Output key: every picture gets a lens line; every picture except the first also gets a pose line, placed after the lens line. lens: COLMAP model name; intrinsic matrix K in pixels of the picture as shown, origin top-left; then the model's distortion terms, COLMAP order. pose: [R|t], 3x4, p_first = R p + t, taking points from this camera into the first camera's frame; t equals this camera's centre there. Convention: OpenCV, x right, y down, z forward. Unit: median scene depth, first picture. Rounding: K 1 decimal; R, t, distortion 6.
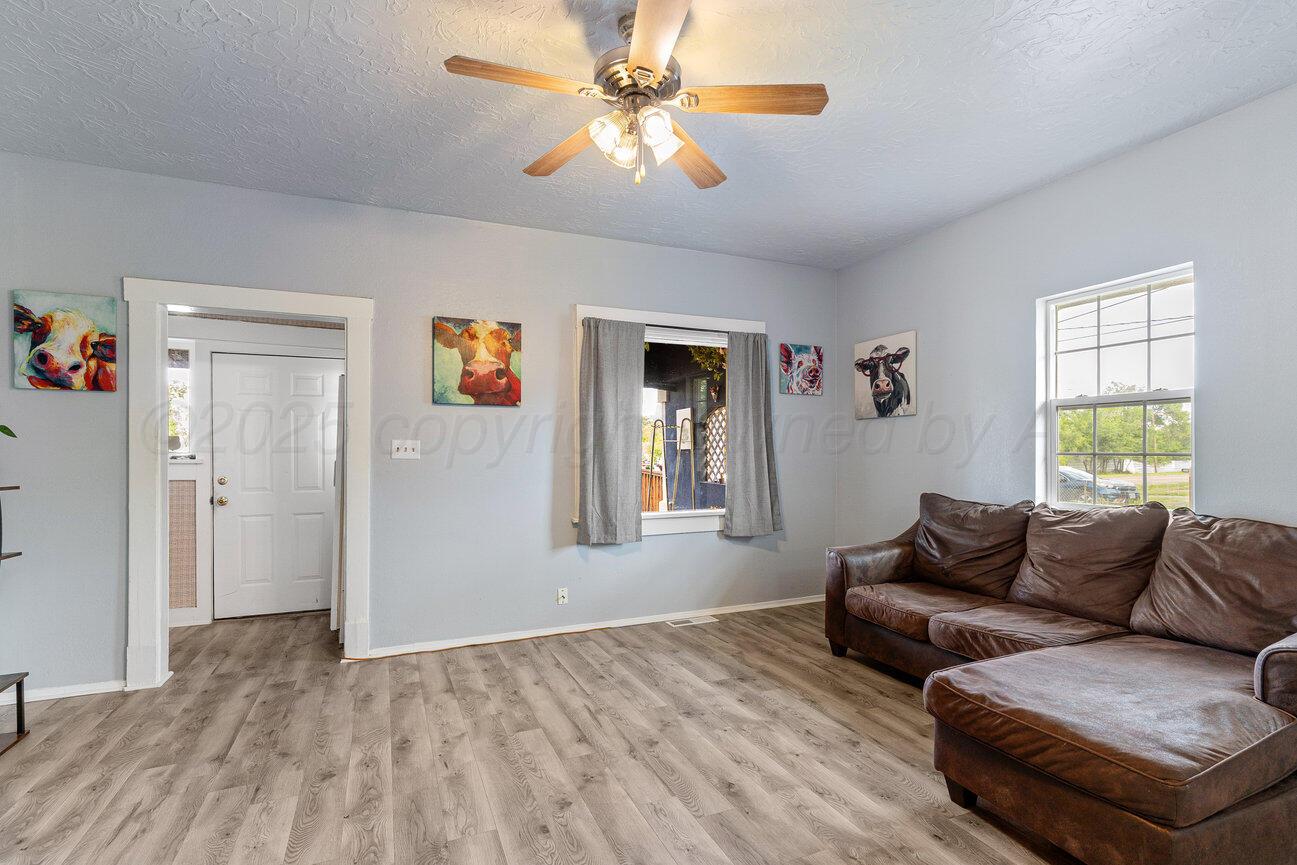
lens RADIAL K [[628.1, 0, 655.9], [0, 628.1, 453.2], [0, 0, 1]] dist [-0.001645, -0.000336]
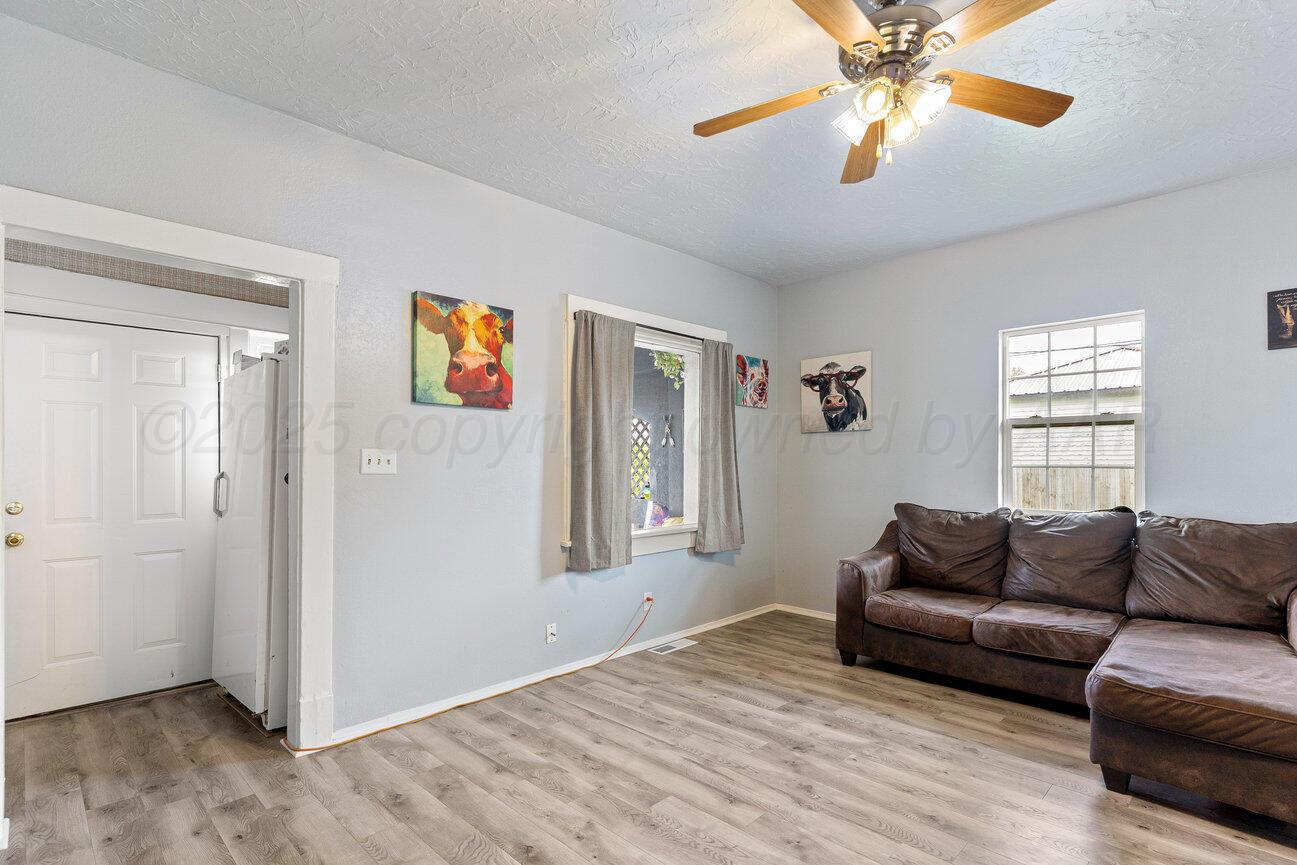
lens RADIAL K [[628.1, 0, 659.1], [0, 628.1, 465.8], [0, 0, 1]] dist [-0.001645, -0.000336]
pose [[0.927328, -0.001063, 0.374249, -0.375581], [0.000783, 0.999999, 0.000902, -0.001567], [-0.374250, -0.000543, 0.927328, 0.170209]]
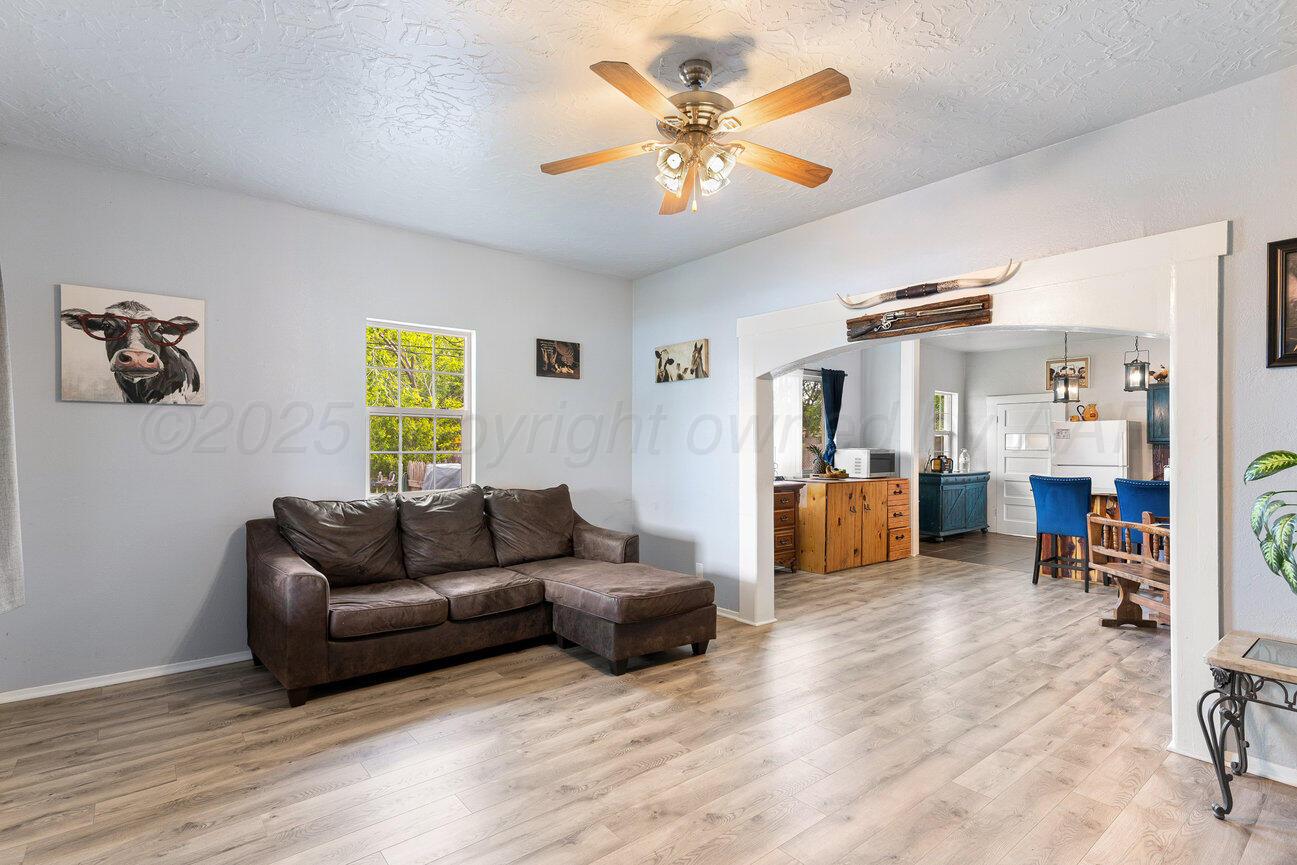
lens RADIAL K [[628.1, 0, 650.7], [0, 628.1, 444.4], [0, 0, 1]] dist [-0.001645, -0.000336]
pose [[-0.278399, 0.003522, 0.960459, -0.610699], [0.000138, 0.999993, -0.003627, -0.009158], [-0.960465, -0.000877, -0.278398, 0.788029]]
